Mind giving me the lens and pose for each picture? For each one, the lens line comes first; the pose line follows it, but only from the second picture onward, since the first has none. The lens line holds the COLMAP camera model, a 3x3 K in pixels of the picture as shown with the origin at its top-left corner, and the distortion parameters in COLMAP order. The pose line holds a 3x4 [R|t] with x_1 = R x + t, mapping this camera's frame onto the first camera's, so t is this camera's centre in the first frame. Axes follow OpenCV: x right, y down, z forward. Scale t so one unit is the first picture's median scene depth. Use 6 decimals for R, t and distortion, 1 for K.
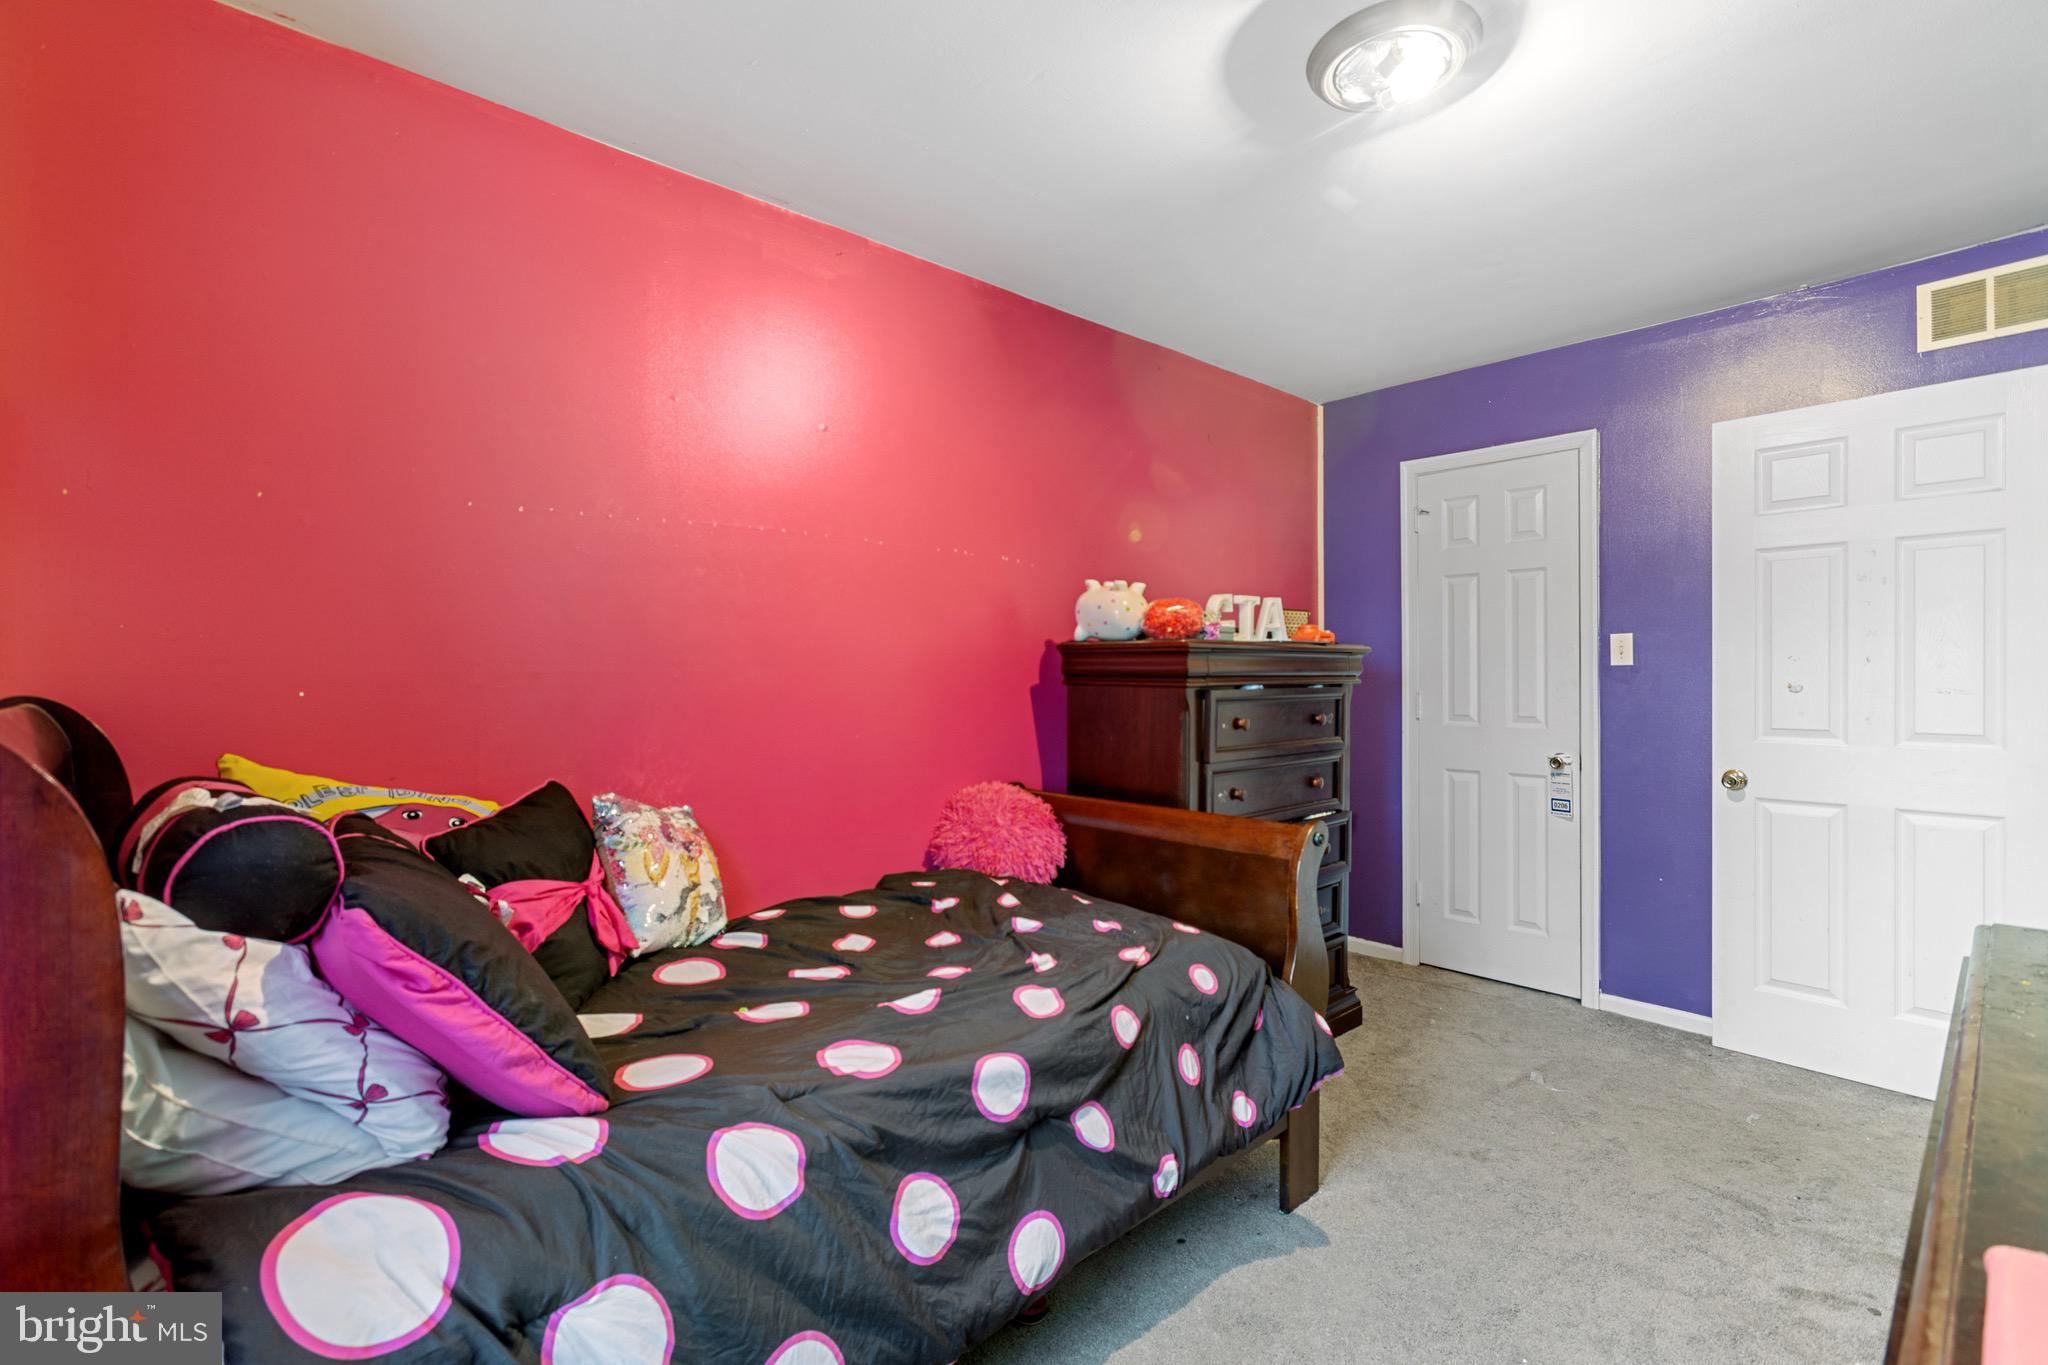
lens RADIAL K [[913.1, 0, 1031.3], [0, 913.1, 681.6], [0, 0, 1]] dist [-0.017749, 0.013145]
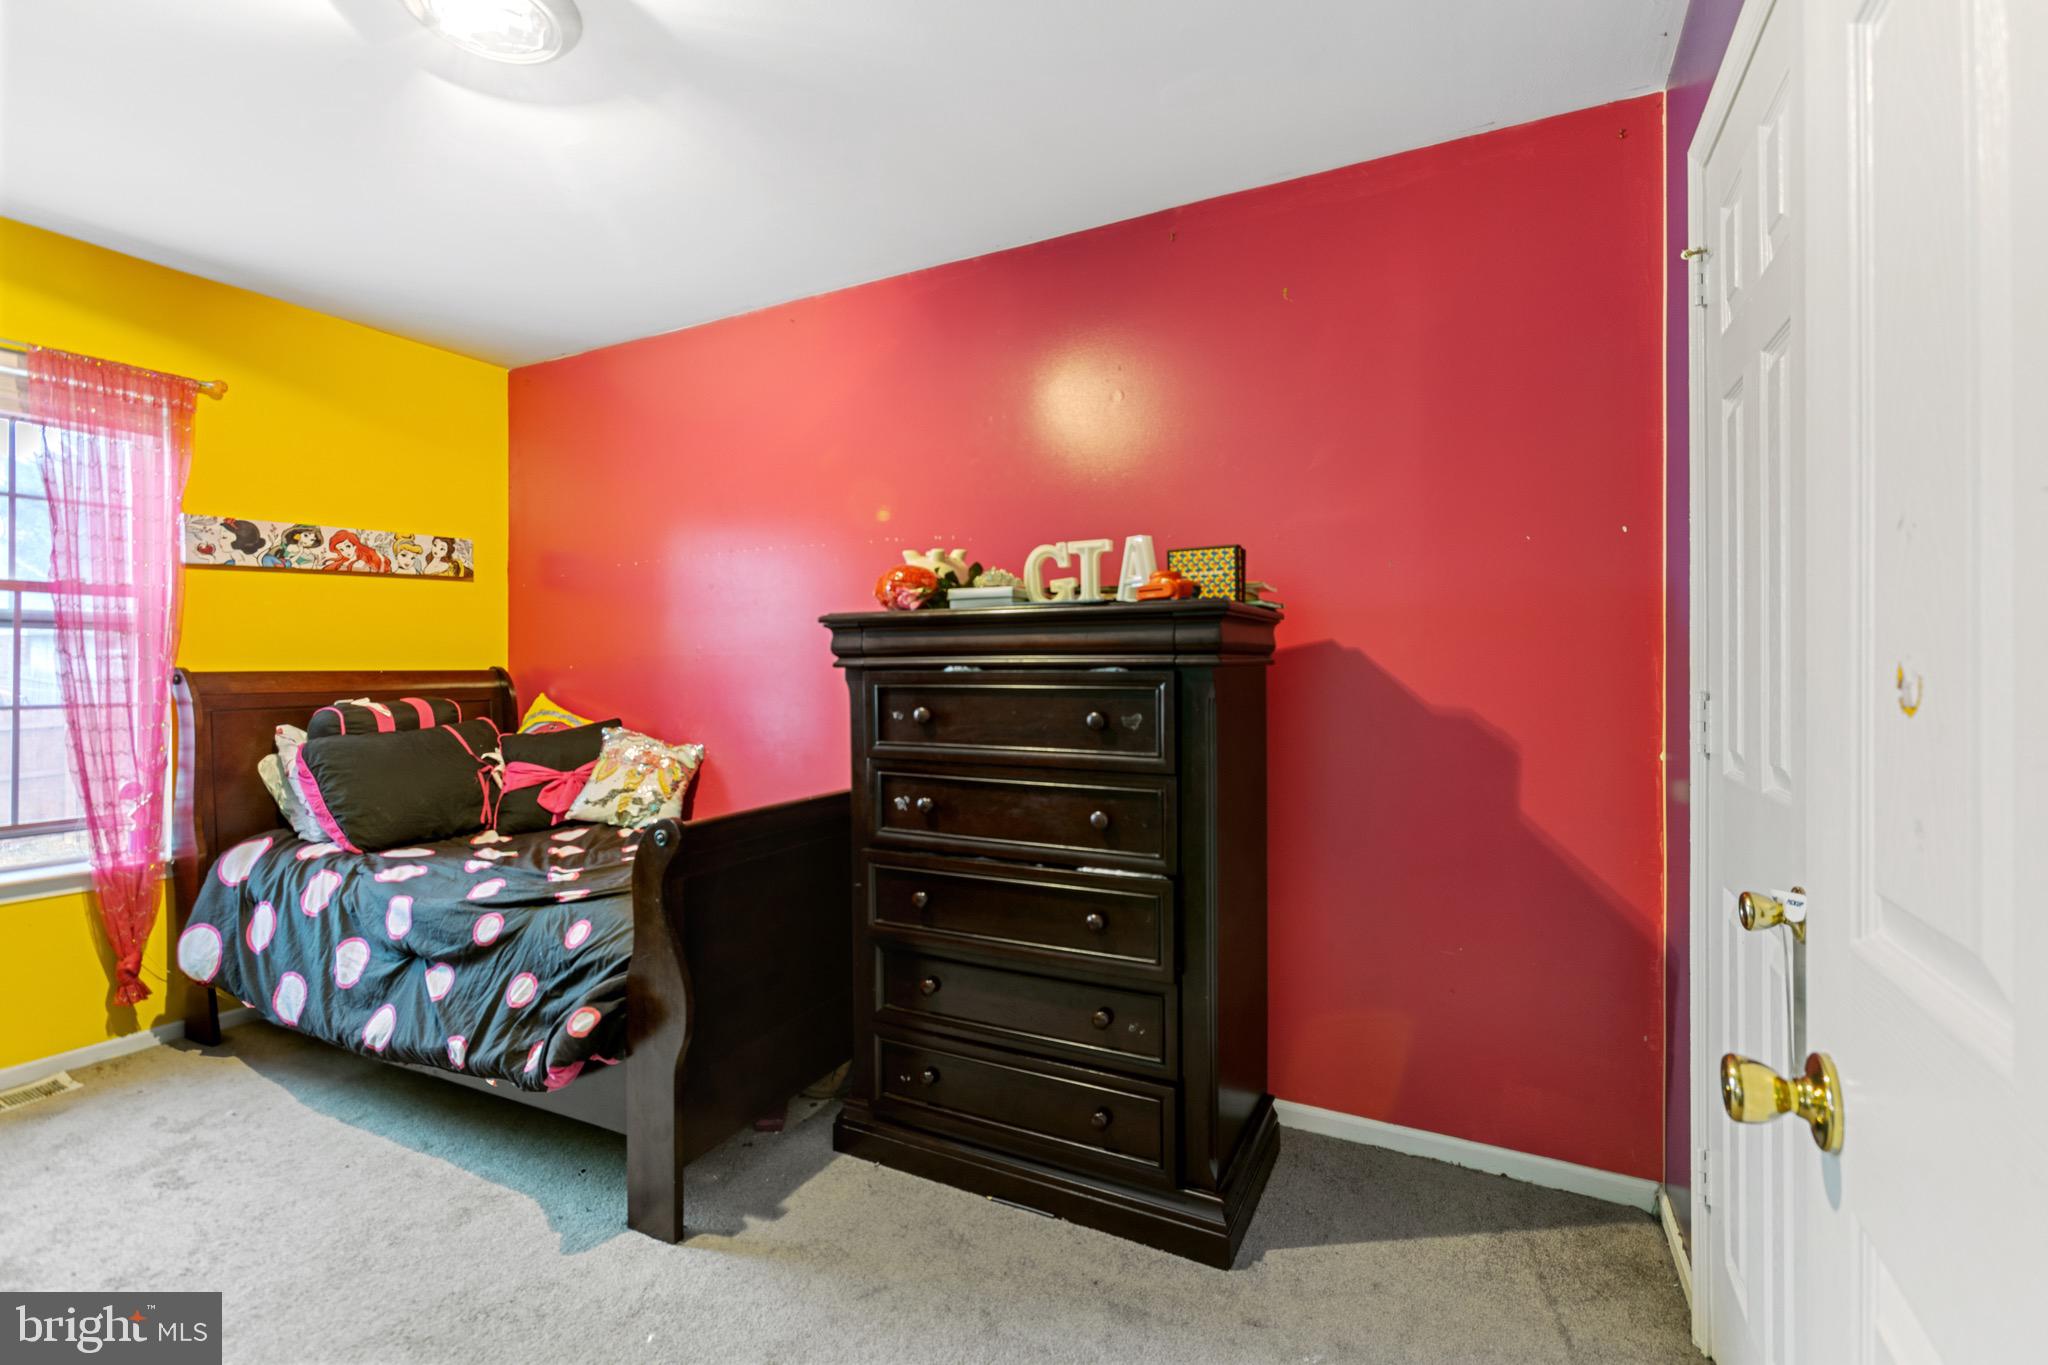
lens RADIAL K [[913.1, 0, 1031.3], [0, 913.1, 681.6], [0, 0, 1]] dist [-0.017749, 0.013145]
pose [[0.354018, 0.006062, -0.935219, 0.887388], [-0.010967, 0.999937, 0.002330, 0.013616], [0.935174, 0.009432, 0.354062, 0.719521]]
